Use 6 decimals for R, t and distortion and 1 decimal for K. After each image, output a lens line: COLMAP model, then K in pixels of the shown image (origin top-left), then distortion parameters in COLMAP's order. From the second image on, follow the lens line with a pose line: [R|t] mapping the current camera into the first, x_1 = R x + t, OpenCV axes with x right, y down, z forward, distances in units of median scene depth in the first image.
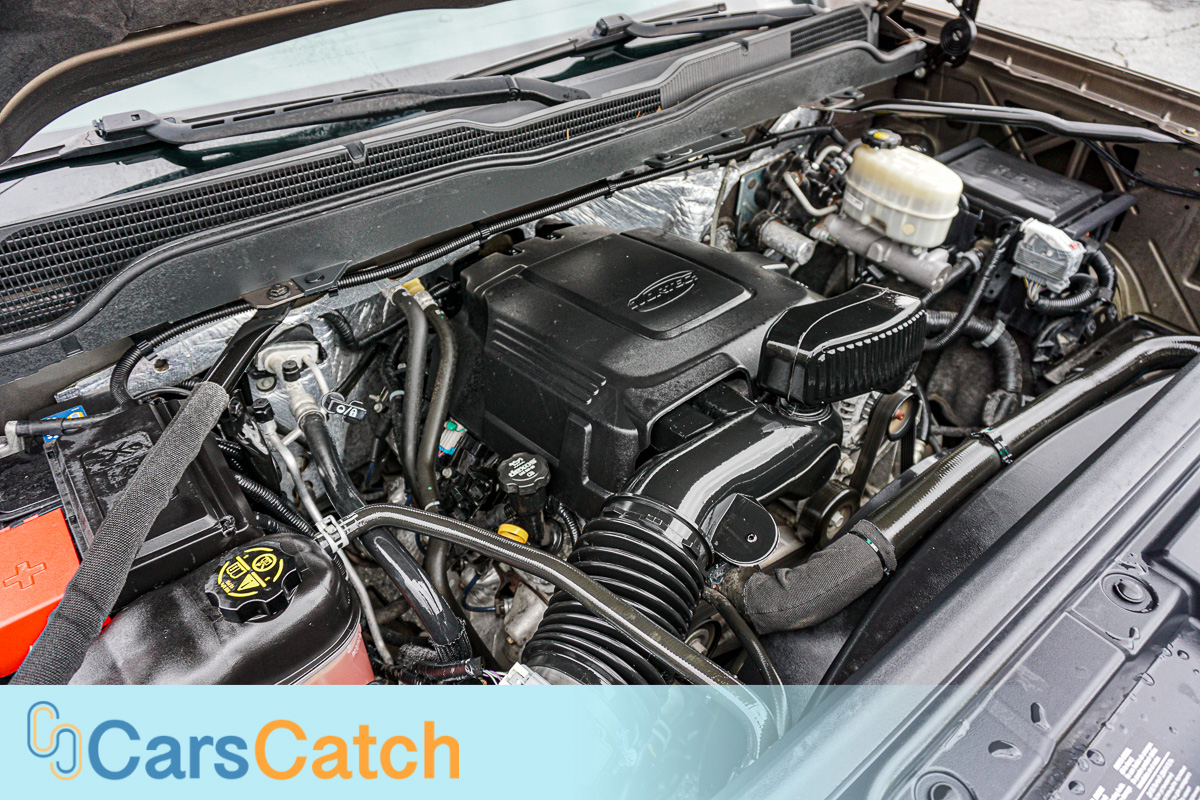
lens RADIAL K [[806.9, 0, 597.3], [0, 806.9, 389.2], [0, 0, 1]] dist [-0.039373, 0.029052]
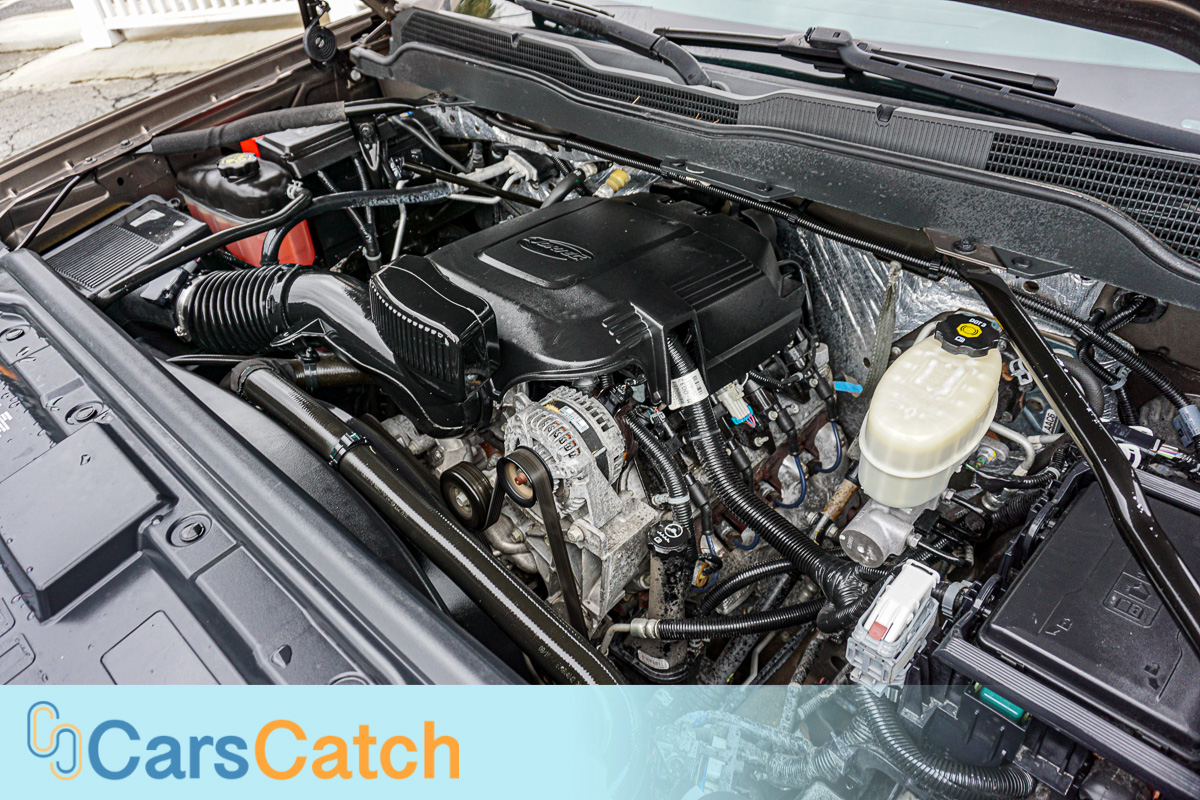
lens RADIAL K [[806.9, 0, 597.3], [0, 806.9, 389.2], [0, 0, 1]] dist [-0.039373, 0.029052]
pose [[0.090414, 0.601502, -0.793739, 0.981875], [-0.555658, 0.691884, 0.461021, -0.483097], [0.826480, 0.399364, 0.396785, 0.637186]]
